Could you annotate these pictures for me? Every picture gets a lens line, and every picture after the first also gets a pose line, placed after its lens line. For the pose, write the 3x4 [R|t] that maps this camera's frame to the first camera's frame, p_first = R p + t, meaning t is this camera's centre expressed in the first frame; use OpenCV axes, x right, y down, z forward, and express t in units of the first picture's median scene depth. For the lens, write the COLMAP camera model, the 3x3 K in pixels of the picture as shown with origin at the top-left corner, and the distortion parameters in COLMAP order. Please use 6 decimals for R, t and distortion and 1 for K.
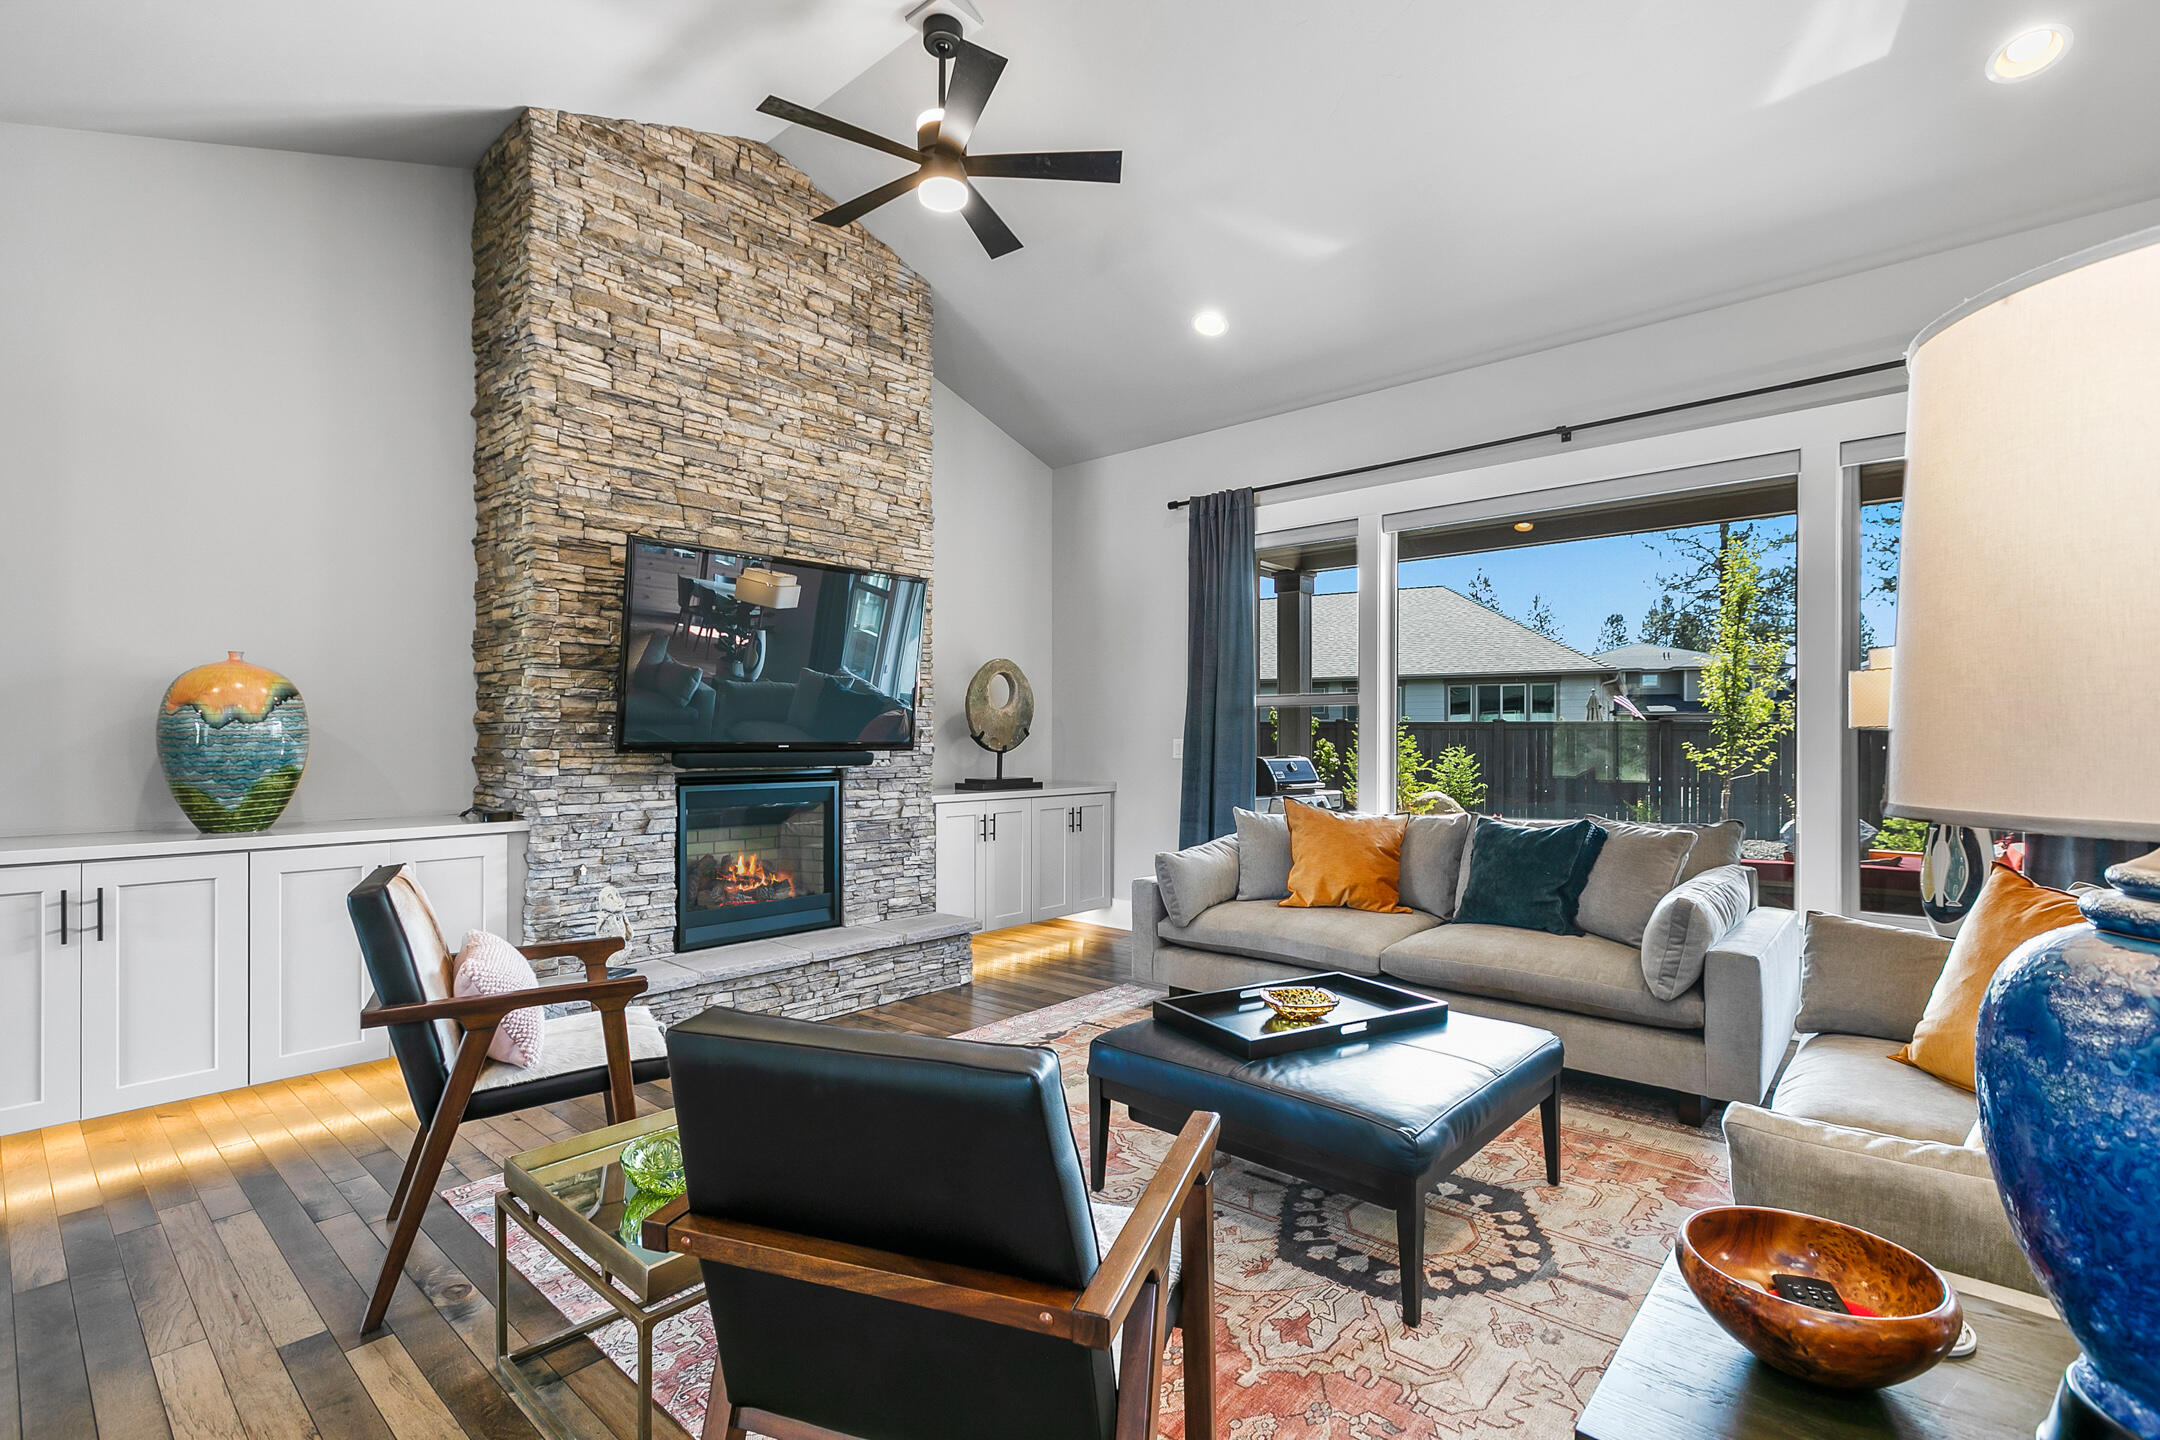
lens RADIAL K [[978.9, 0, 1079.0], [0, 978.9, 740.3], [0, 0, 1]] dist [0.003223, 0.000698]
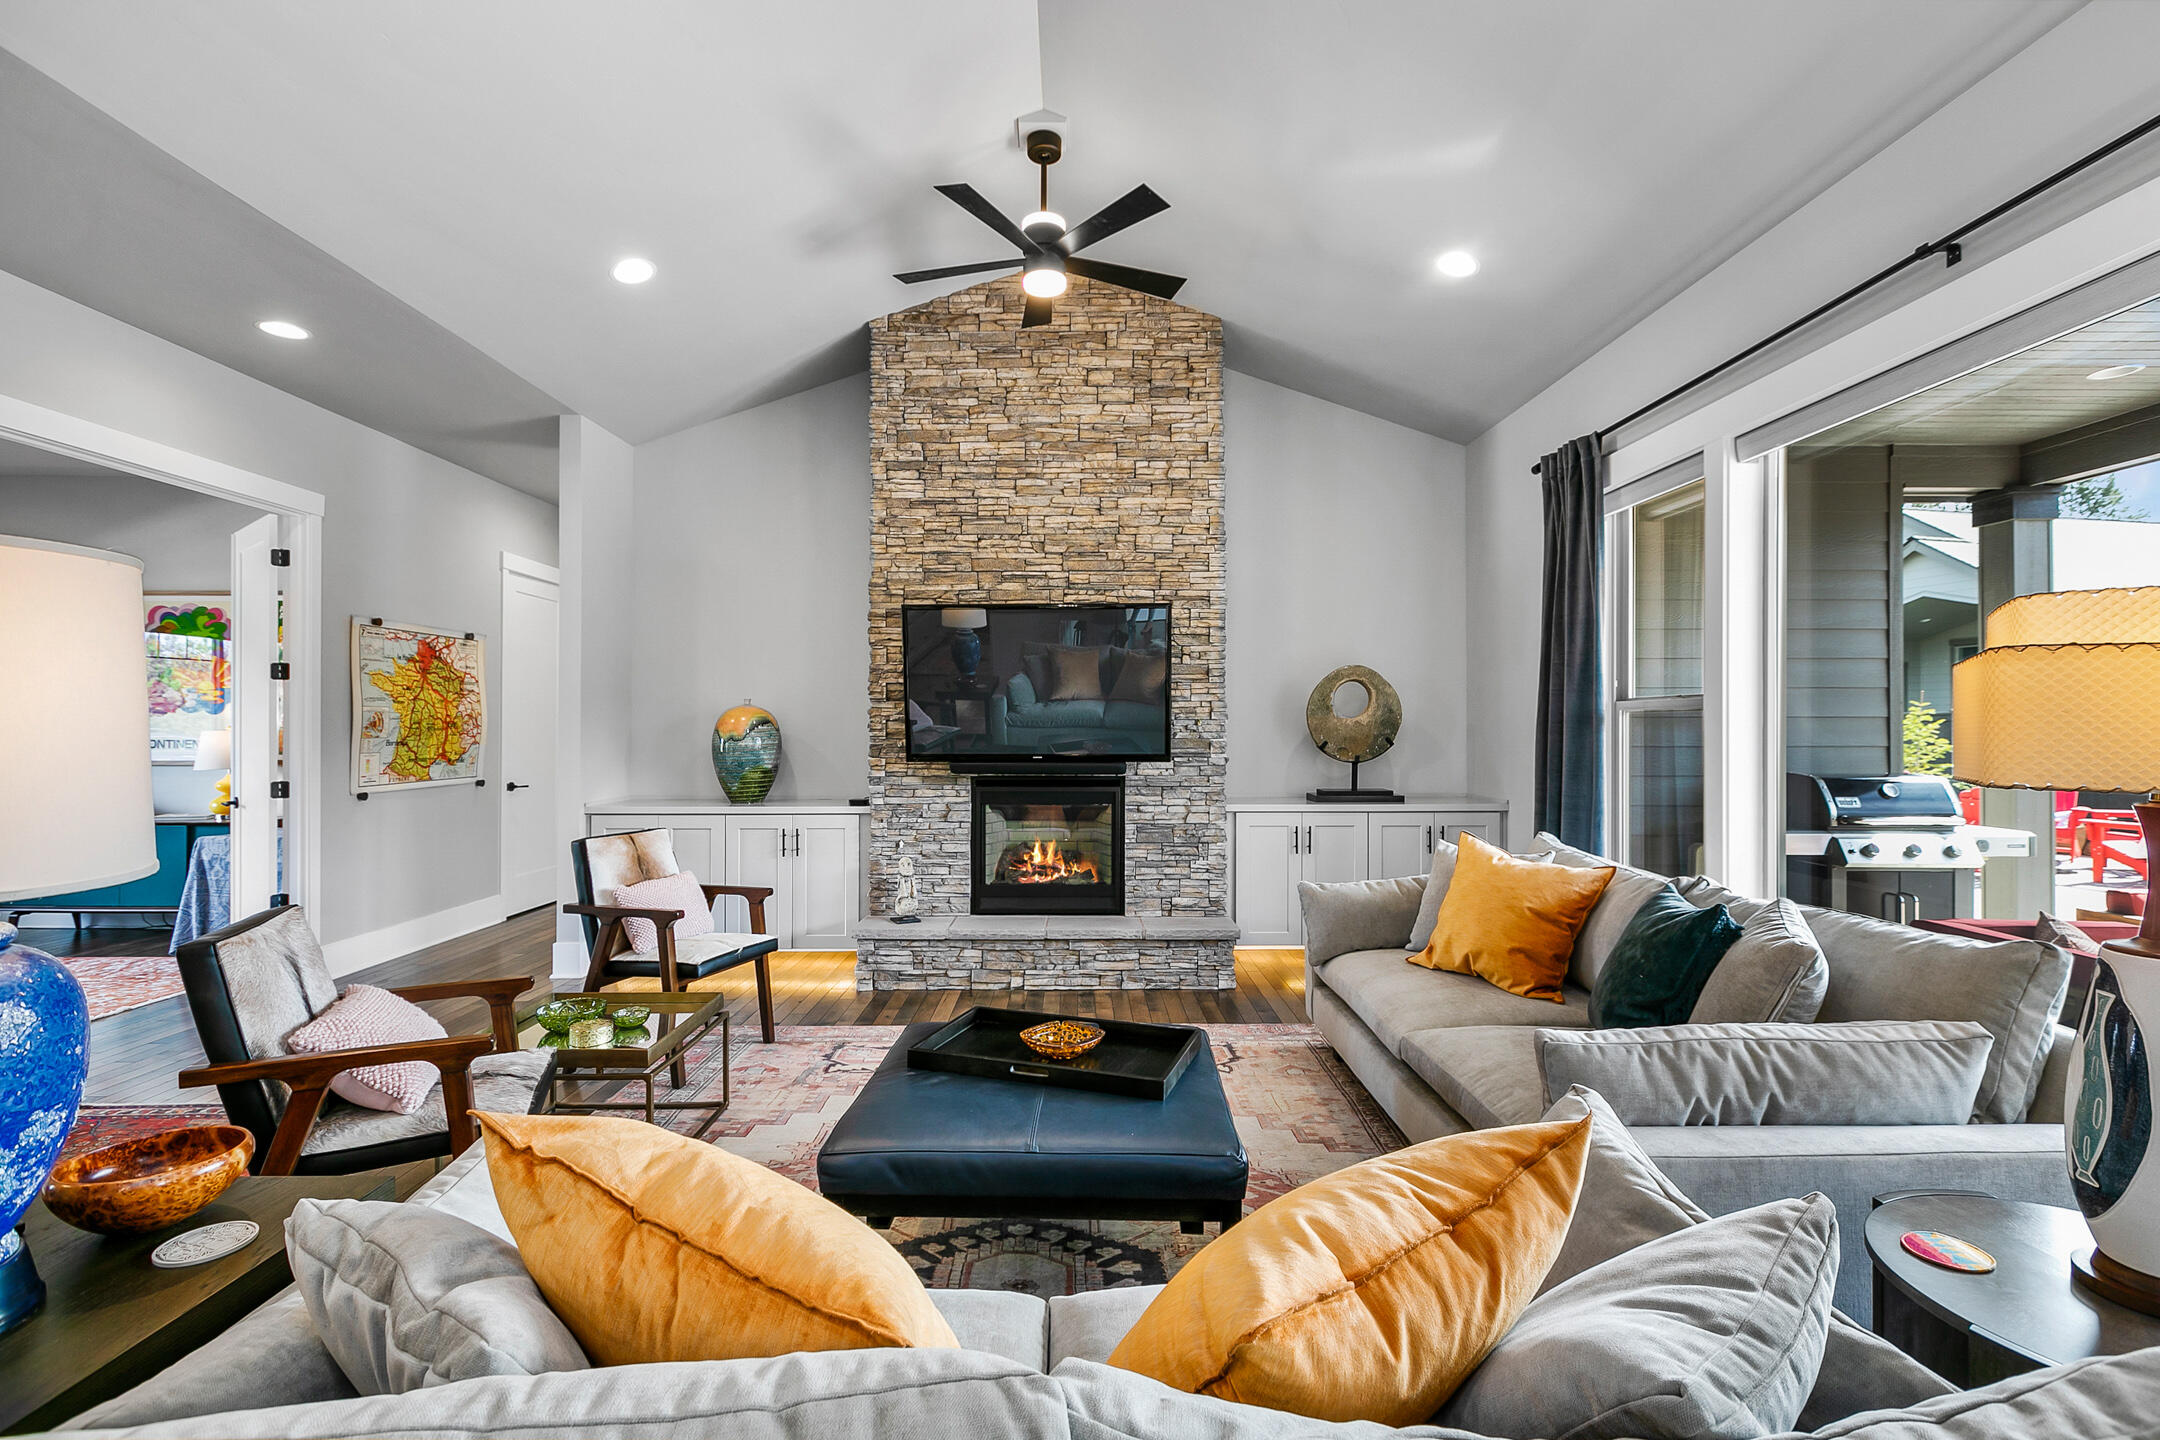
lens RADIAL K [[967.3, 0, 1080.0], [0, 967.3, 720.0], [0, 0, 1]] dist [-0.011114, 0.007649]
pose [[0.660034, -0.008377, -0.751189, 0.604027], [0.000445, 0.999942, -0.010759, -0.025916], [0.751236, 0.006767, 0.659999, 0.235047]]
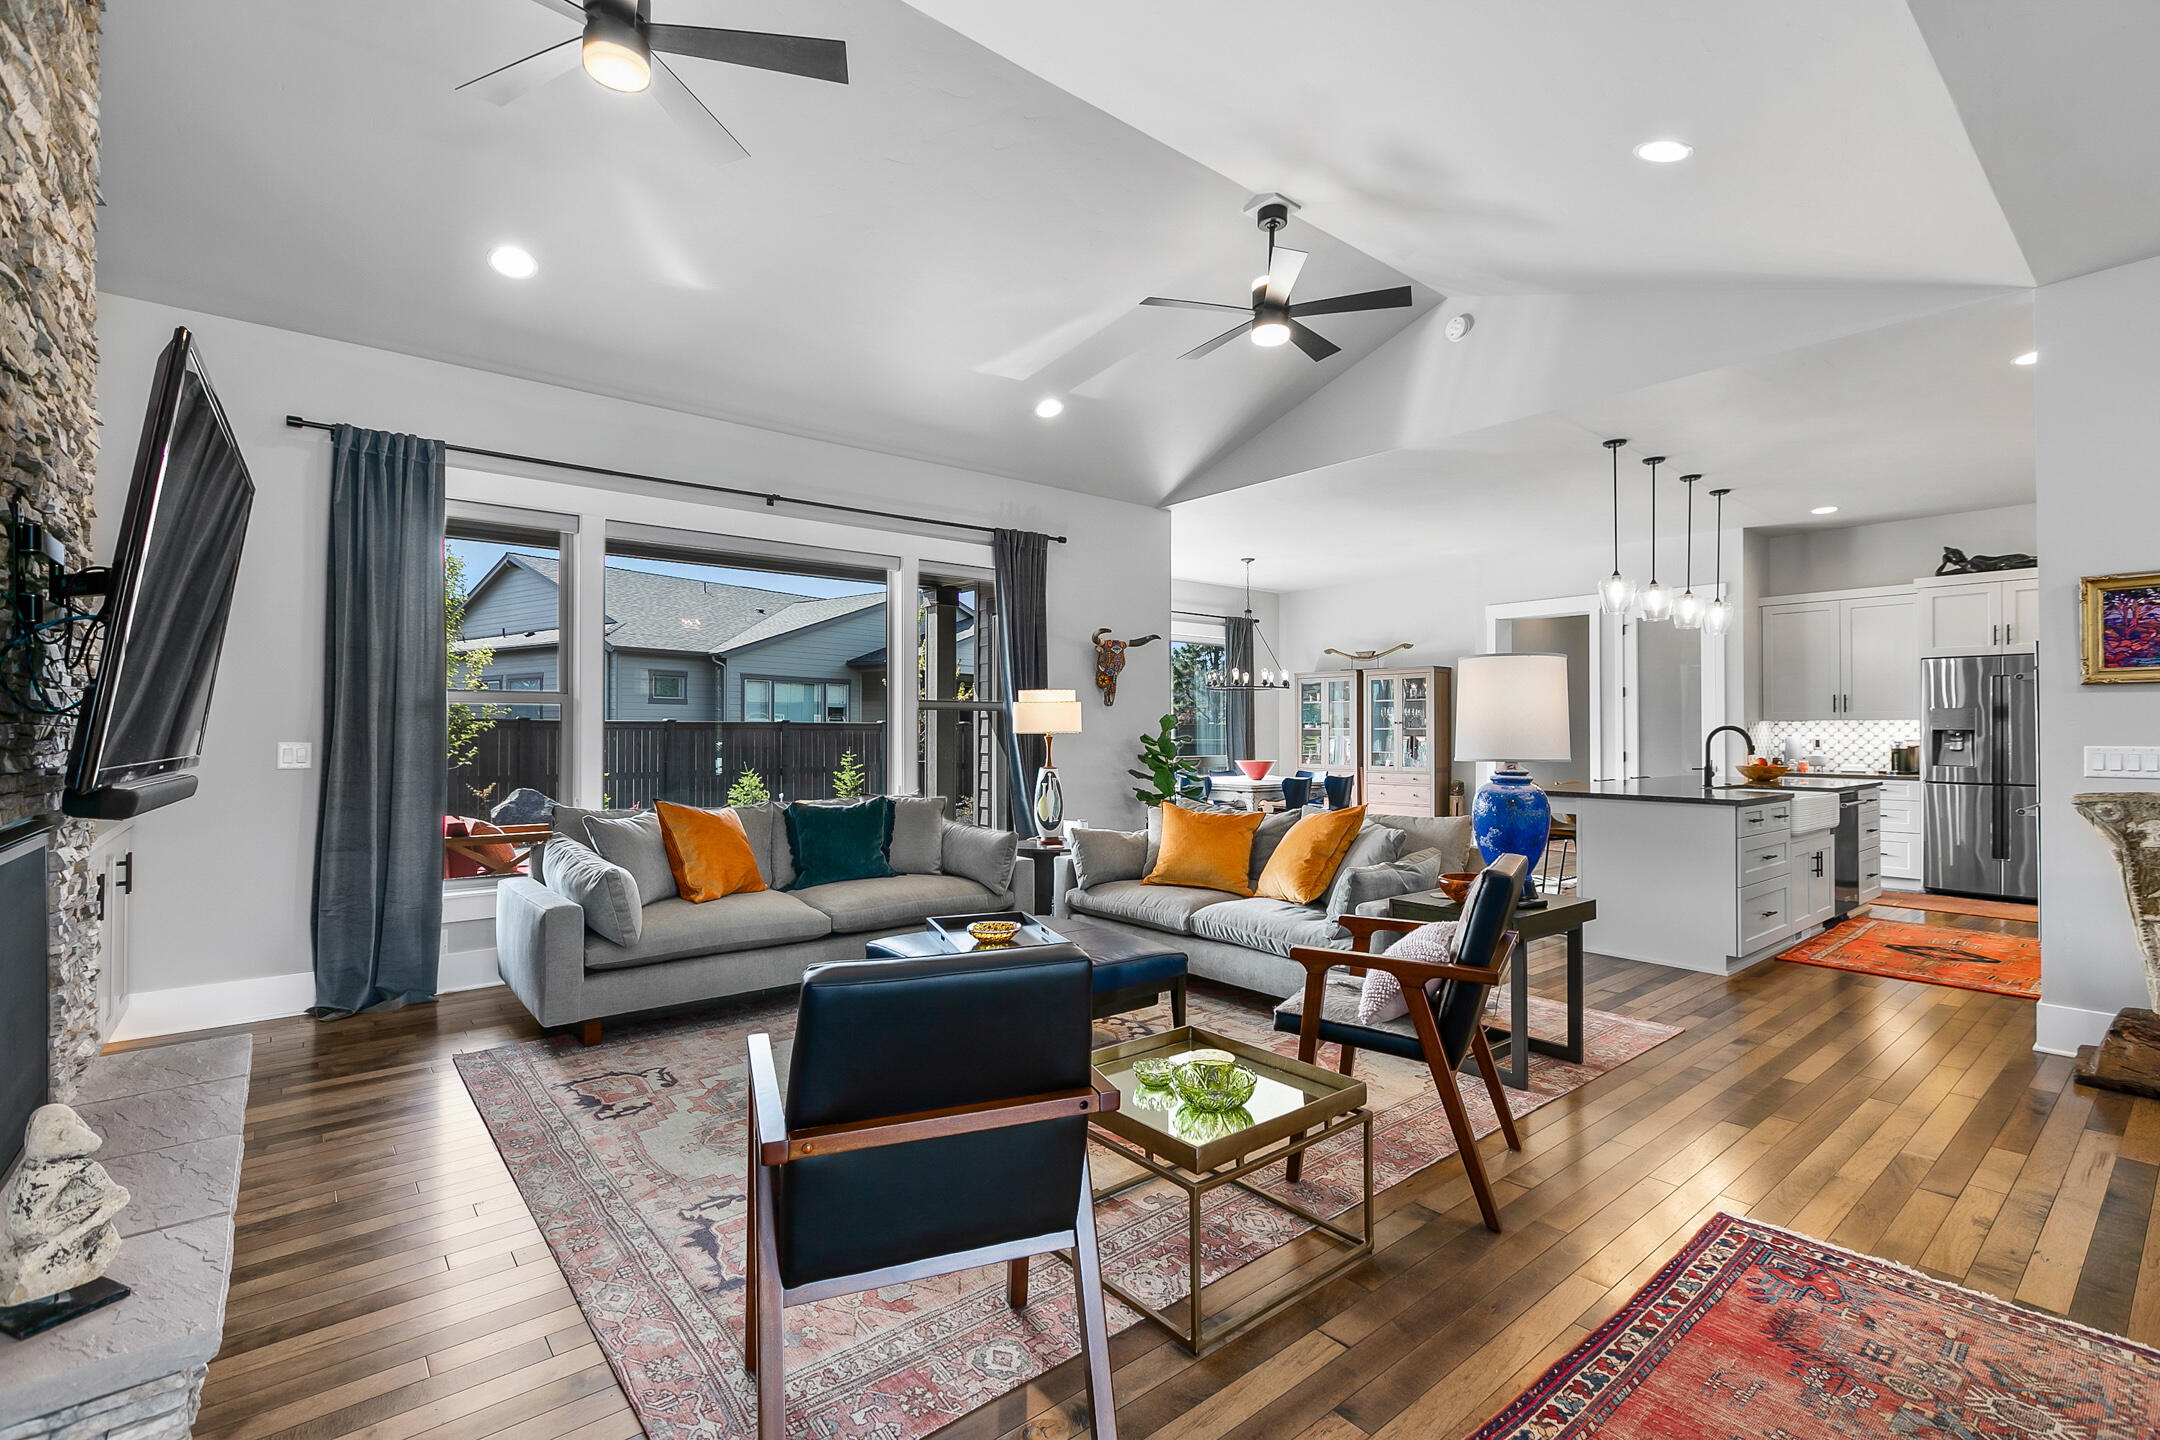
lens RADIAL K [[967.3, 0, 1080.0], [0, 967.3, 720.0], [0, 0, 1]] dist [-0.011114, 0.007649]
pose [[0.150383, 0.003576, 0.988621, -0.716161], [-0.002551, 0.999992, -0.003229, -0.022135], [-0.988625, -0.002036, 0.150391, 0.422749]]
